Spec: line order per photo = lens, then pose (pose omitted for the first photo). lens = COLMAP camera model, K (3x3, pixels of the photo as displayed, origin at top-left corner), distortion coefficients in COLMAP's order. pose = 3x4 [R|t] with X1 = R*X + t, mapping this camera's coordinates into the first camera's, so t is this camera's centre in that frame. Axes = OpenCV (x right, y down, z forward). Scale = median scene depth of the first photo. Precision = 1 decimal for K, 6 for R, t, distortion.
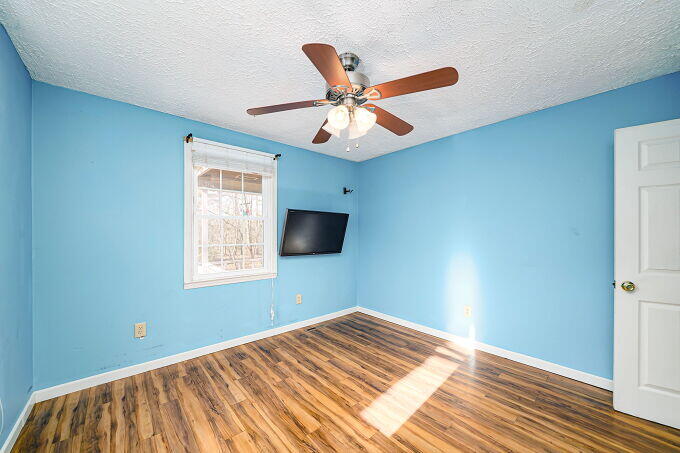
lens RADIAL K [[253.4, 0, 337.9], [0, 253.4, 230.6], [0, 0, 1]] dist [-0.013846, 0.000440]
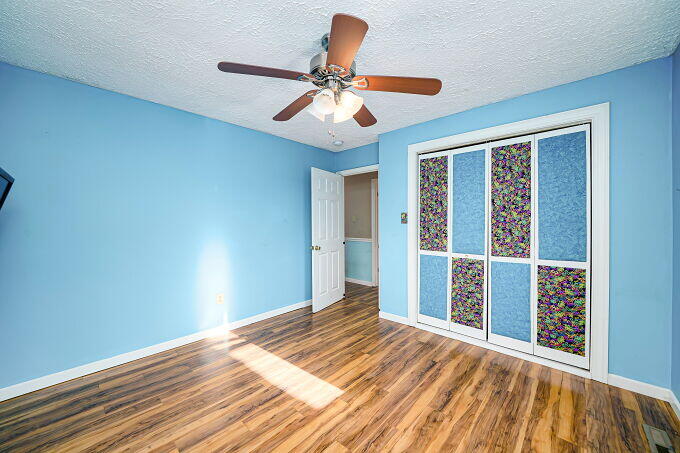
lens RADIAL K [[253.4, 0, 338.7], [0, 253.4, 223.9], [0, 0, 1]] dist [-0.013846, 0.000440]
pose [[-0.082757, -0.007105, 0.996544, -0.728454], [-0.003257, 0.999971, 0.006859, 0.014116], [-0.996564, -0.002678, -0.082778, 0.837446]]
